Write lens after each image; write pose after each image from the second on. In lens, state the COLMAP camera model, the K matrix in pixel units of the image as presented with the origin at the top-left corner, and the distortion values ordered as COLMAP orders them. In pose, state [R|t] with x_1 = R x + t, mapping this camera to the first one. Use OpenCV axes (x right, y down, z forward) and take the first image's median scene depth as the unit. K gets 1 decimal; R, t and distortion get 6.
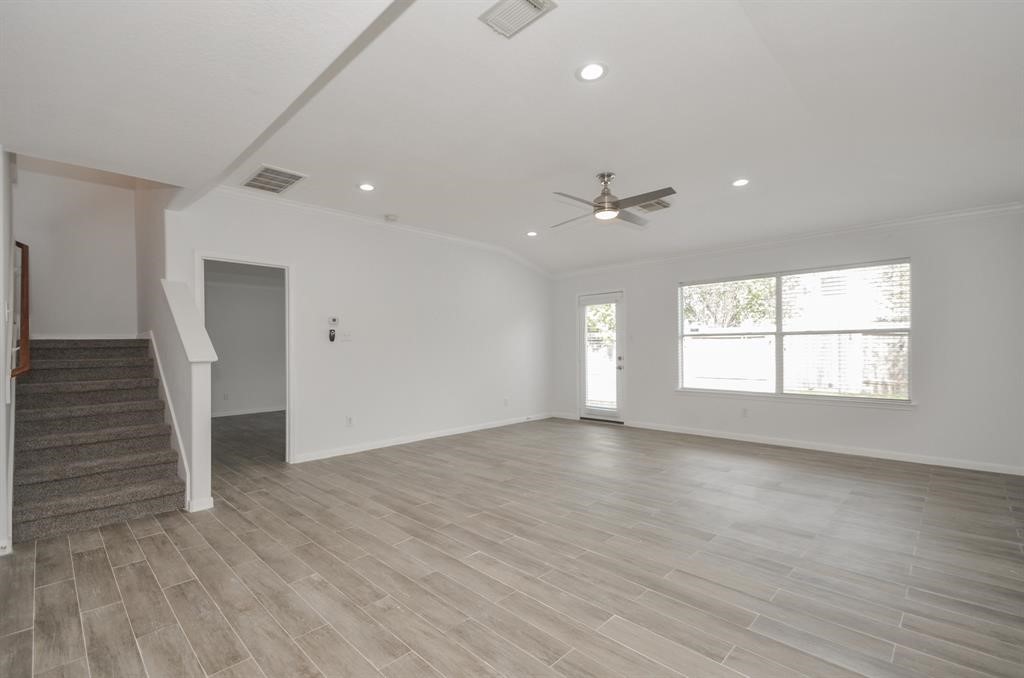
lens RADIAL K [[452.8, 0, 512.0], [0, 452.8, 339.0], [0, 0, 1]] dist [-0.001319, -0.000432]
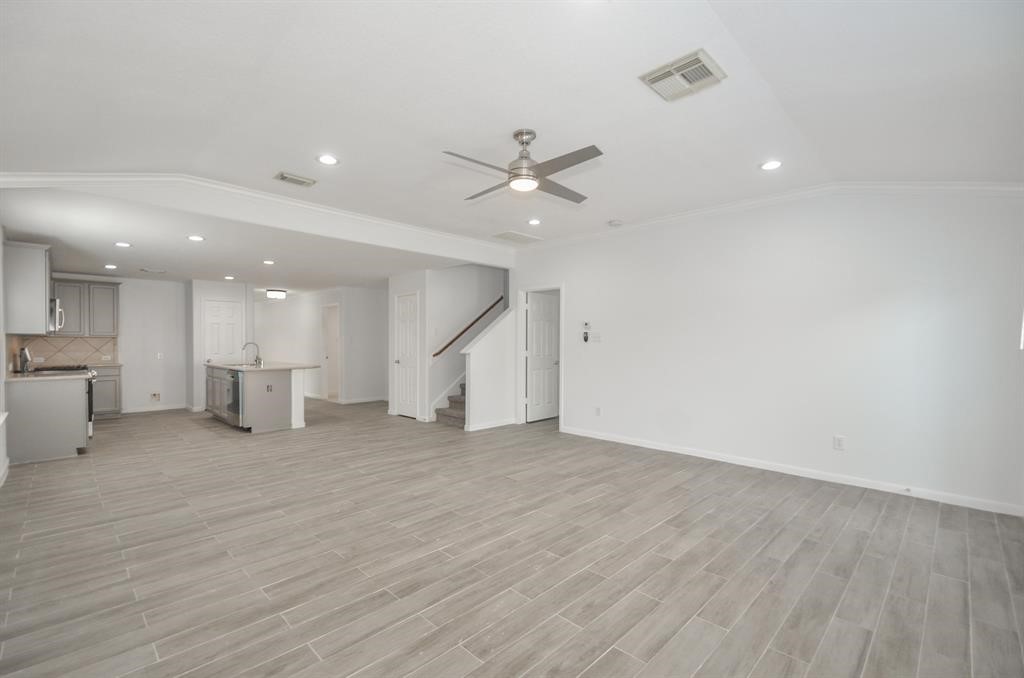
lens RADIAL K [[454.6, 0, 513.5], [0, 454.6, 345.7], [0, 0, 1]] dist [0.002050, -0.005040]
pose [[0.008250, 0.018108, -0.999802, 0.844725], [0.007797, 0.999804, 0.018172, -0.008623], [0.999936, -0.007946, 0.008107, 0.823586]]
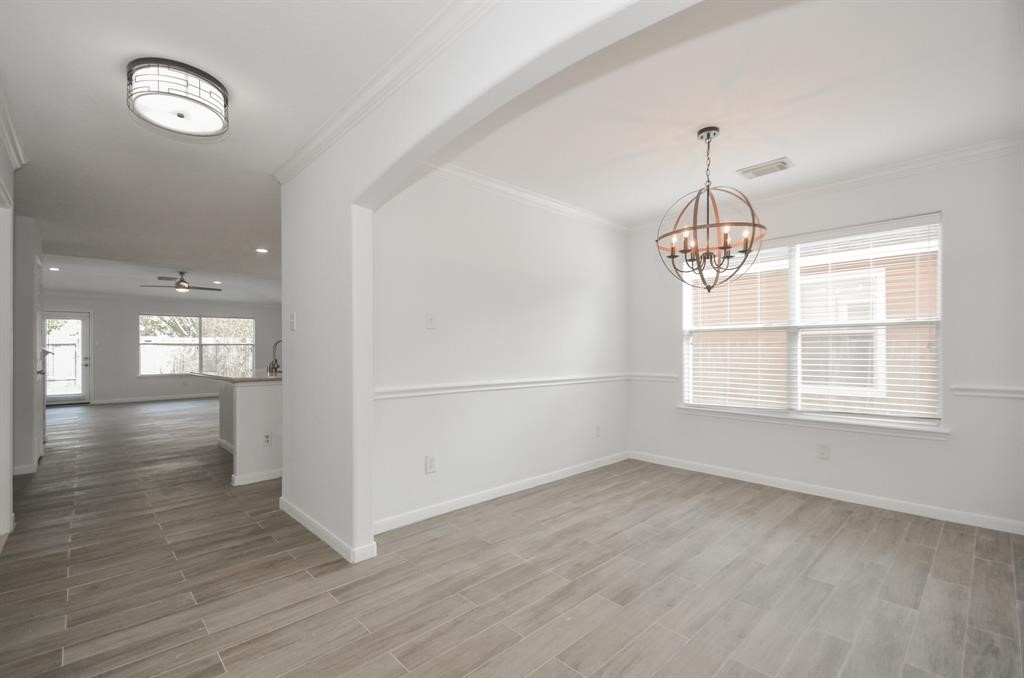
lens RADIAL K [[454.6, 0, 513.5], [0, 454.6, 345.7], [0, 0, 1]] dist [0.002050, -0.005040]
pose [[0.036357, 0.015572, 0.999218, -1.610109], [-0.011442, 0.999820, -0.015165, 0.010084], [-0.999273, -0.010881, 0.036529, -0.582458]]
